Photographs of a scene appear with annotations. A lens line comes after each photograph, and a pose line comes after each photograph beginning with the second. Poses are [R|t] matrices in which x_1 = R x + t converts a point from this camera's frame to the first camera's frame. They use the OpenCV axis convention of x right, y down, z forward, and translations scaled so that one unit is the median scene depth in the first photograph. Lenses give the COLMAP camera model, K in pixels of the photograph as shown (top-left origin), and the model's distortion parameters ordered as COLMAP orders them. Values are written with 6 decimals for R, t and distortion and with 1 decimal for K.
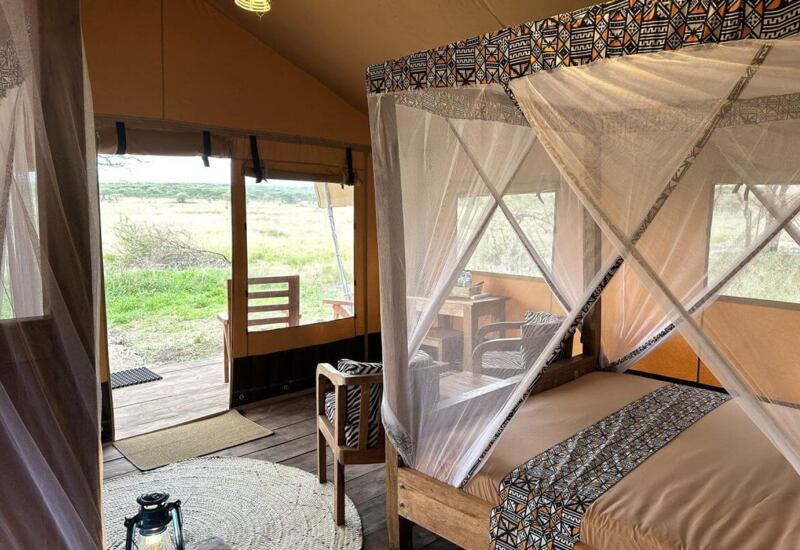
lens RADIAL K [[617.8, 0, 400.0], [0, 617.8, 275.0], [0, 0, 1]] dist [0.169197, -0.185693]
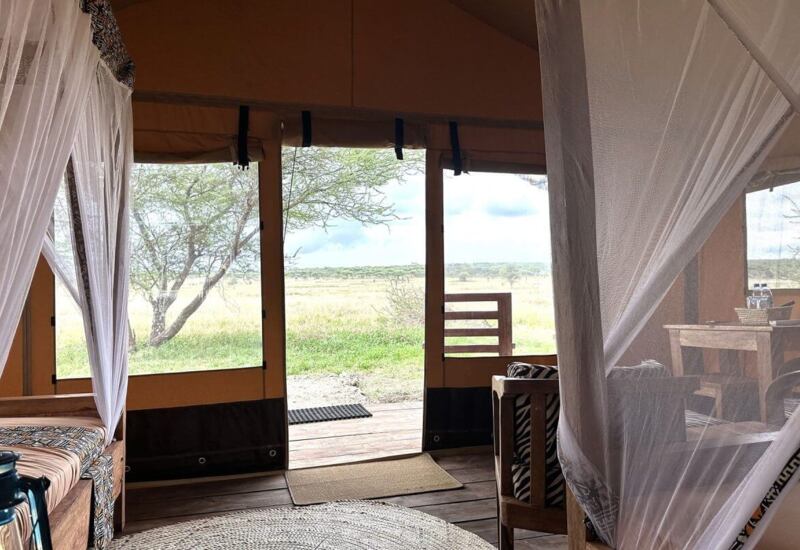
lens RADIAL K [[617.8, 0, 400.0], [0, 617.8, 275.0], [0, 0, 1]] dist [0.169197, -0.185693]
pose [[0.902189, -0.024669, -0.430636, 0.059866], [-0.032744, 0.991566, -0.125401, 0.092636], [0.430097, 0.127236, 0.893772, 0.246209]]
